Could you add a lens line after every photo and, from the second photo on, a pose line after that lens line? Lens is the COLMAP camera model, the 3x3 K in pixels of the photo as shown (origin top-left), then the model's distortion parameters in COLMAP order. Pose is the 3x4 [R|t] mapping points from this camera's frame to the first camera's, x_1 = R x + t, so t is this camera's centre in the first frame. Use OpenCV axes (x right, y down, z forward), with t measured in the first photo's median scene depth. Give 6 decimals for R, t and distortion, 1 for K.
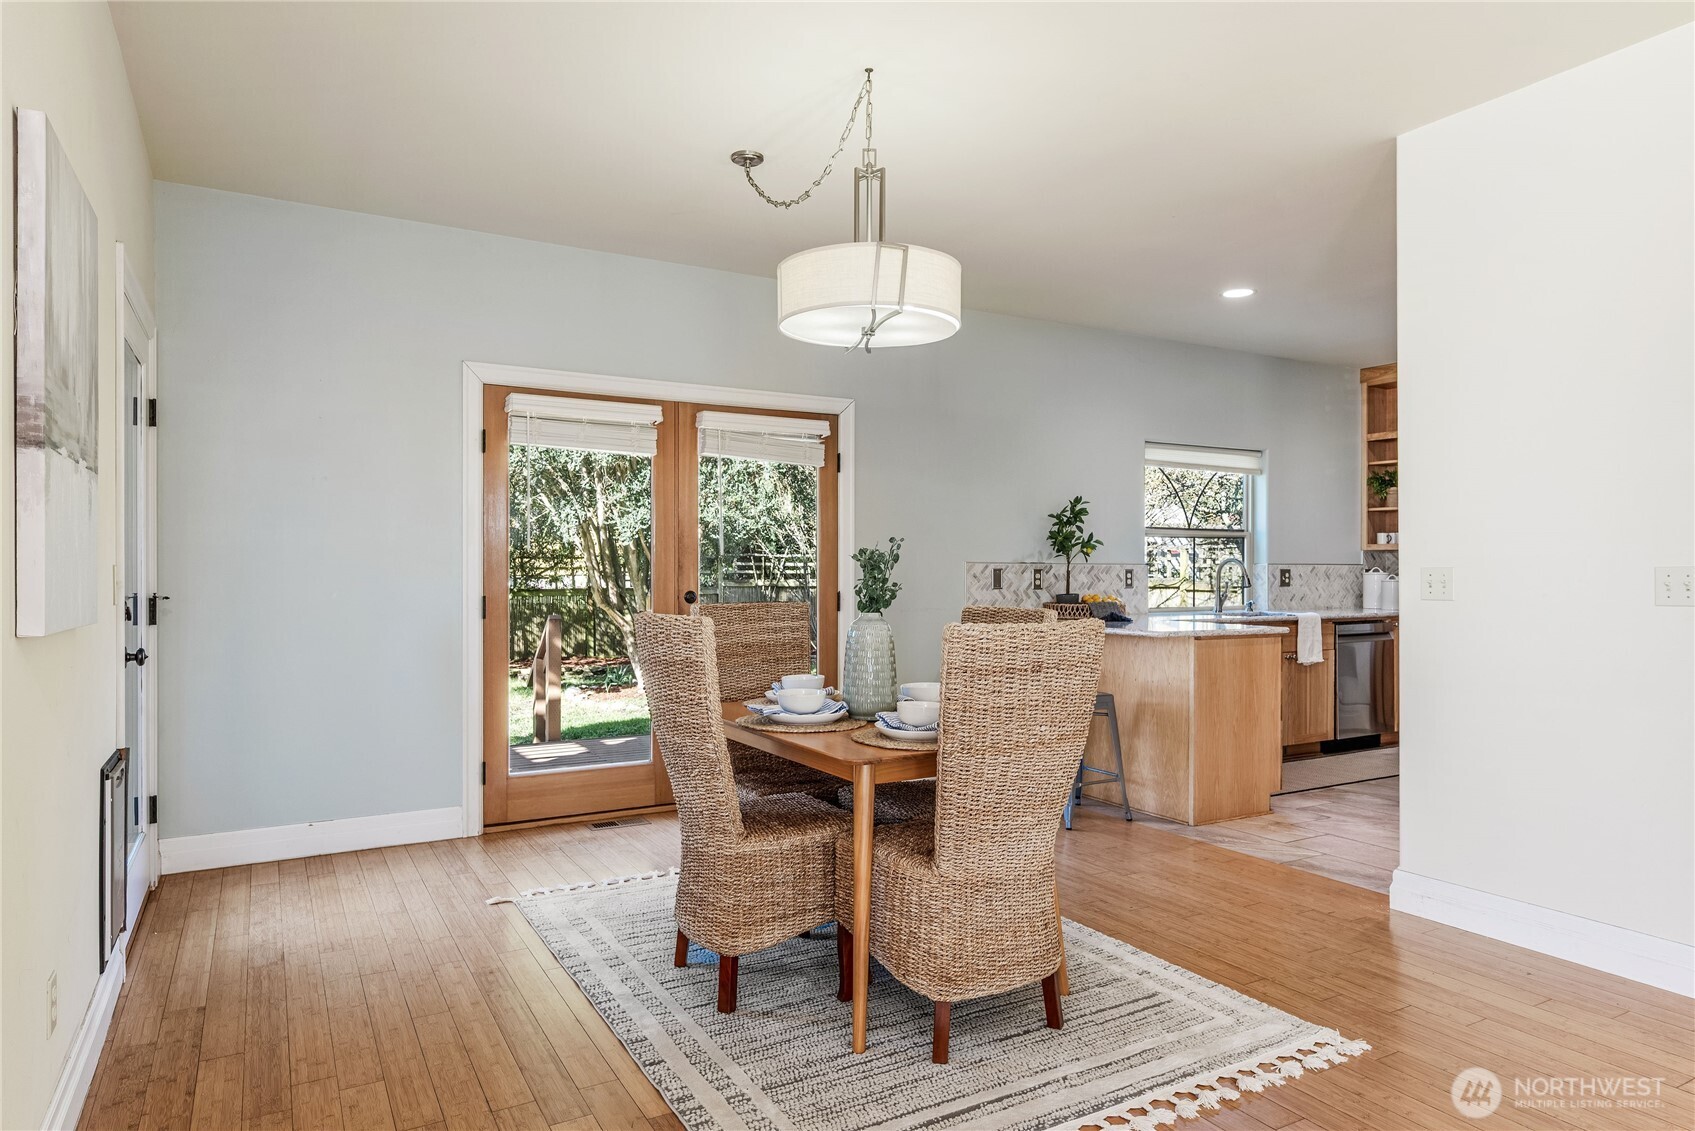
lens RADIAL K [[1016.4, 0, 845.1], [0, 1016.4, 565.7], [0, 0, 1]] dist [0.003238, -0.000485]
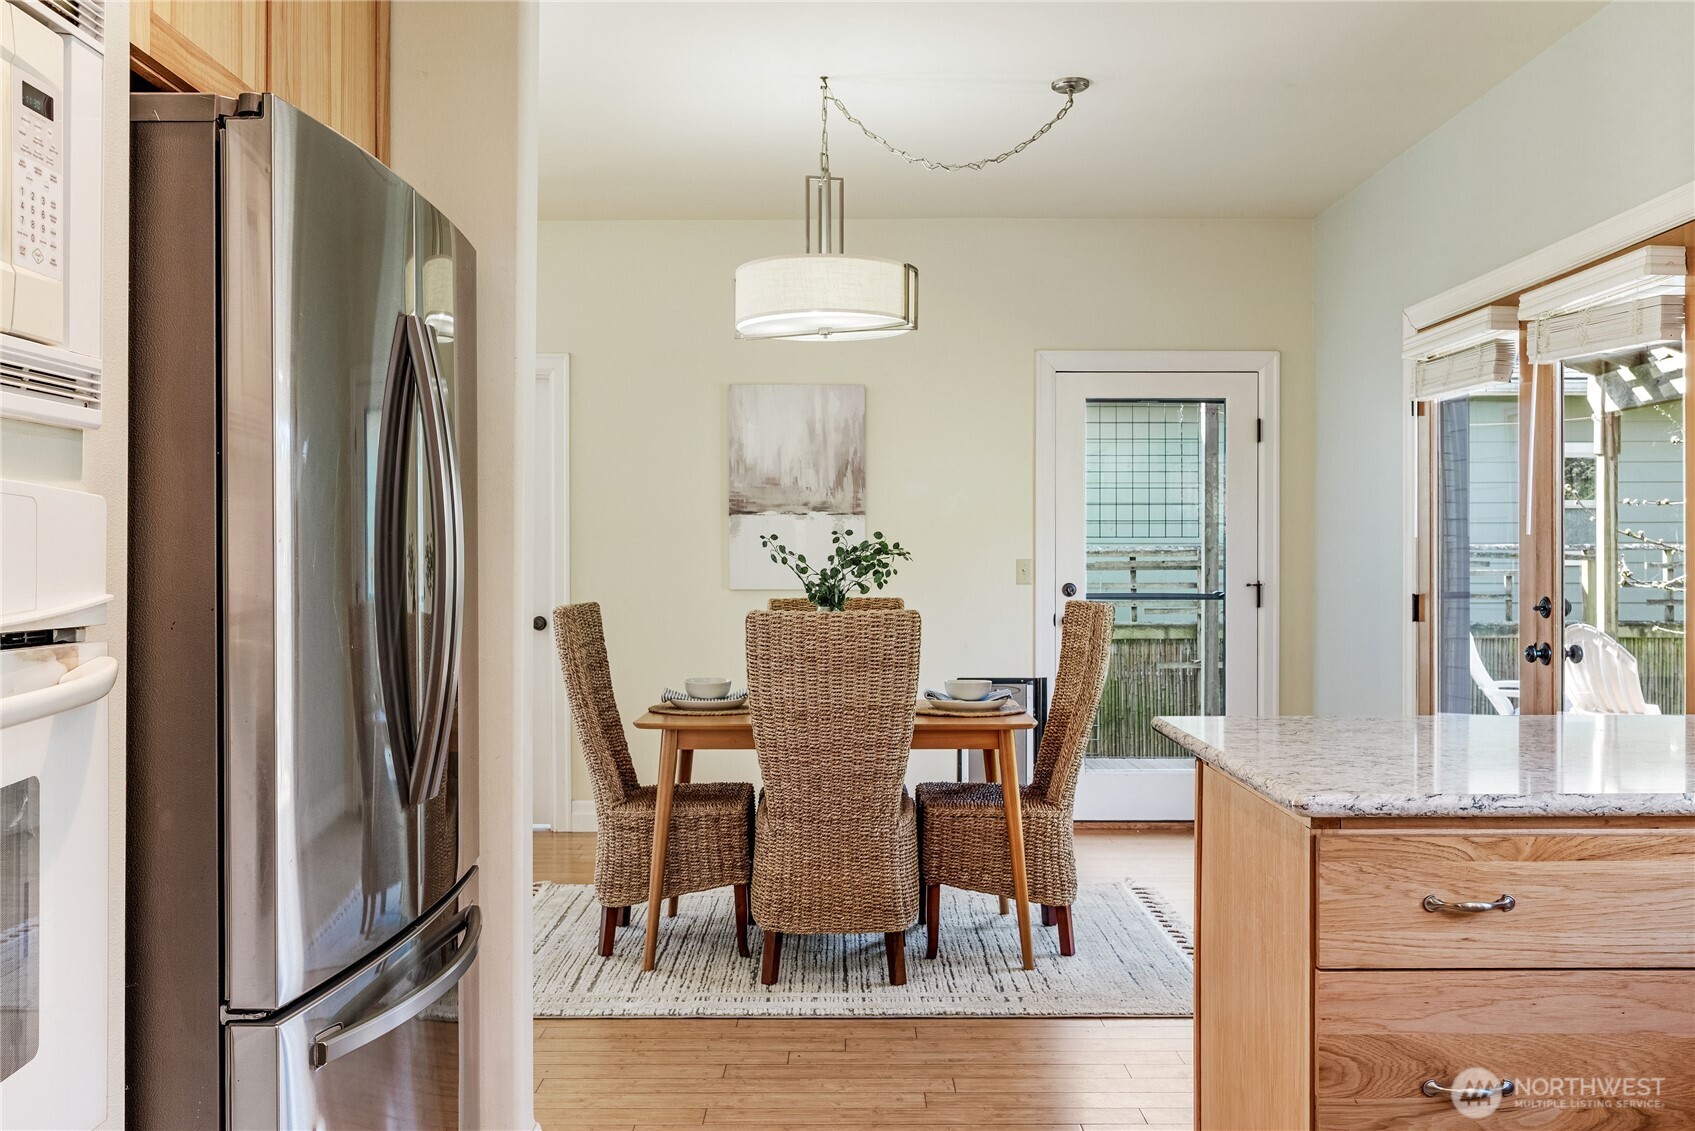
lens RADIAL K [[1489.5, 0, 850.1], [0, 1489.5, 561.5], [0, 0, 1]] dist [-0.003083, -0.007440]
pose [[-0.488129, -0.001817, -0.872770, 0.616393], [-0.000752, 0.999998, -0.001661, 0.004384], [0.872771, -0.000154, -0.488129, 0.824696]]
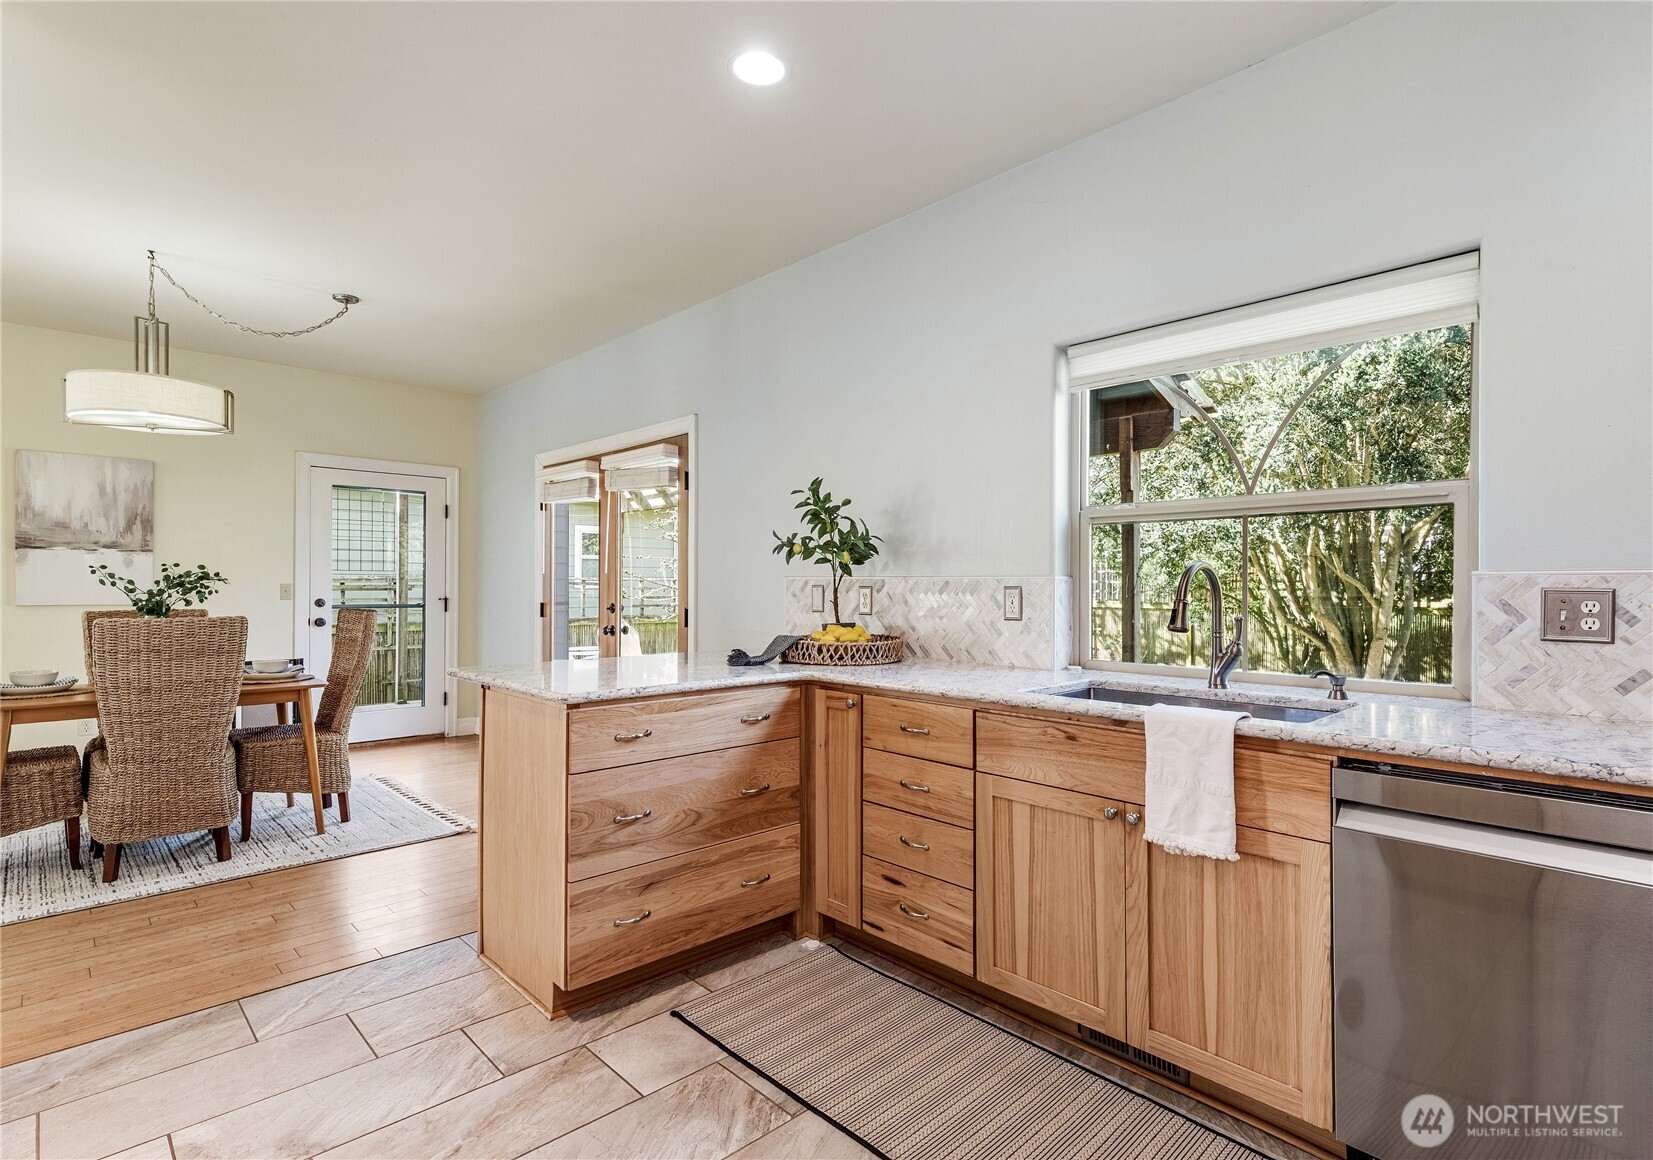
lens RADIAL K [[821.7, 0, 857.1], [0, 821.7, 579.0], [0, 0, 1]] dist [0.009274, -0.000010]
pose [[0.262799, -0.010534, -0.964793, 0.683562], [-0.002783, 0.999928, -0.011676, 0.004703], [0.964847, 0.005754, 0.262751, 0.788794]]
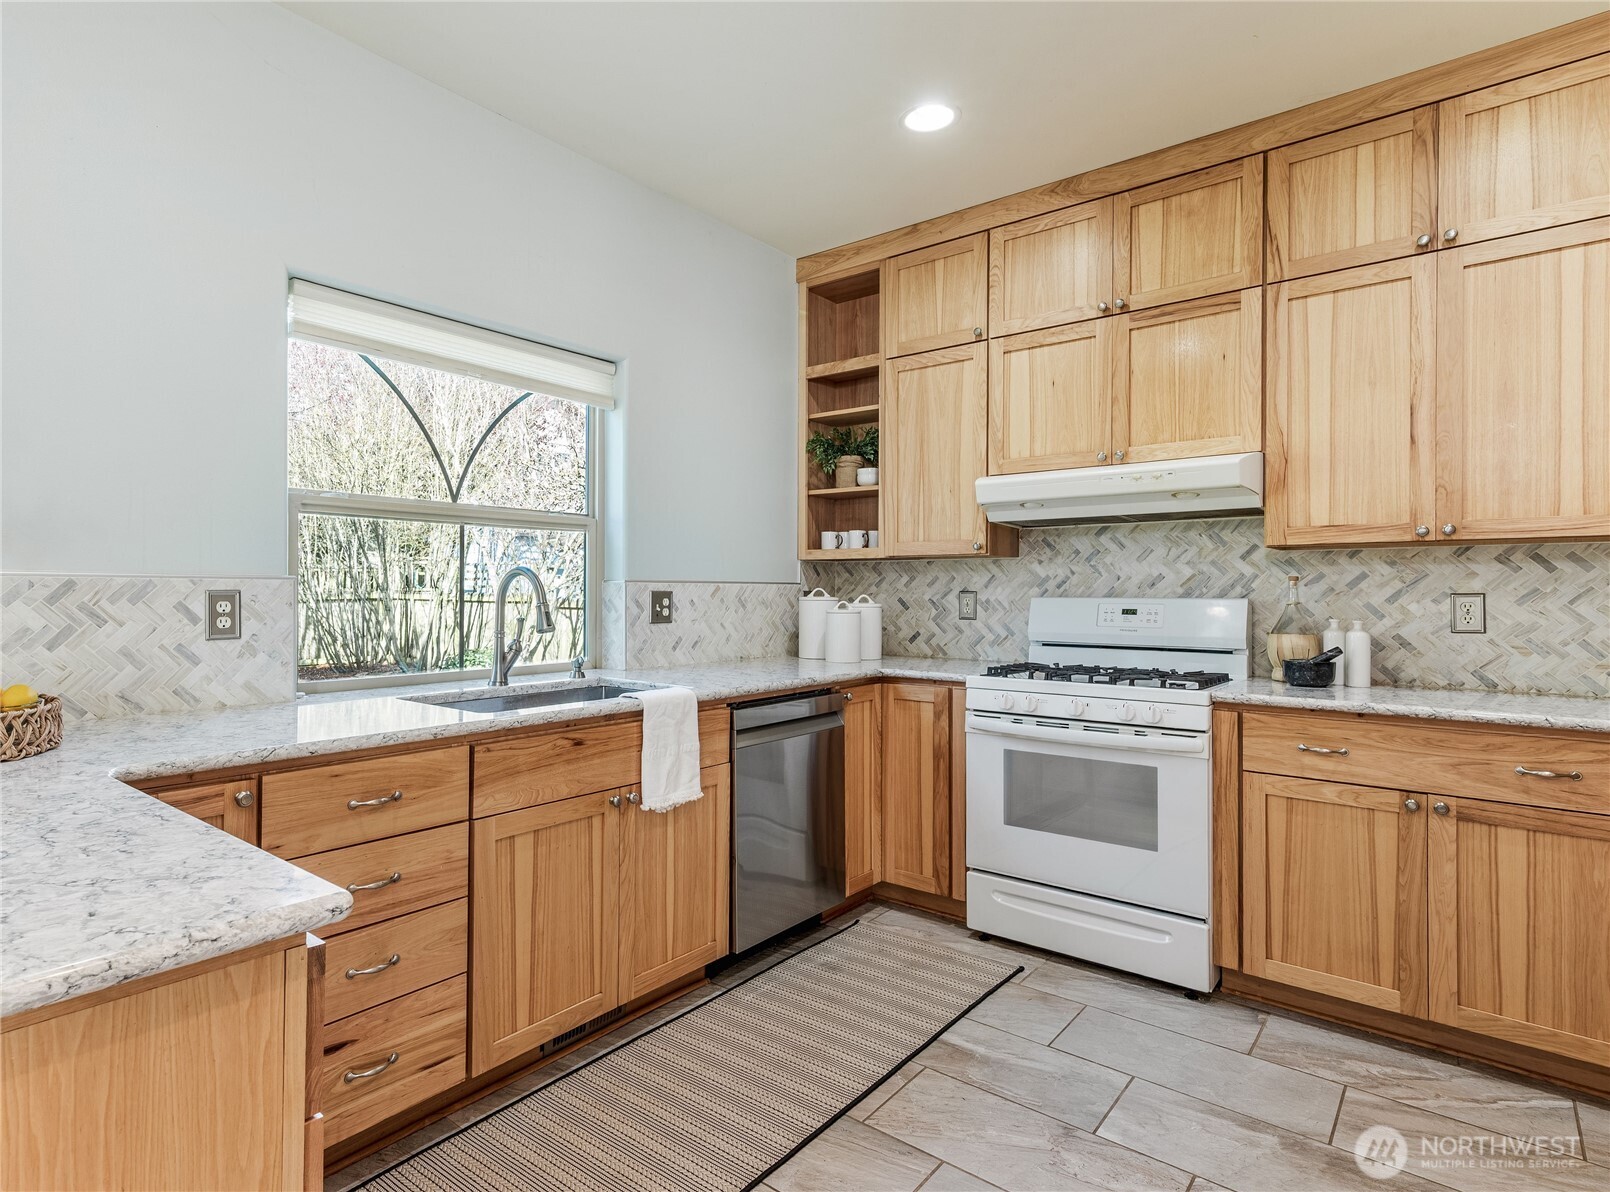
lens RADIAL K [[858.9, 0, 706.0], [0, 858.9, 590.6], [0, 0, 1]] dist [0.007859, -0.000601]
pose [[0.947406, -0.001343, 0.320032, 0.343013], [0.001854, 0.999997, -0.001291, 0.004288], [-0.320030, 0.001817, 0.947406, 0.627339]]
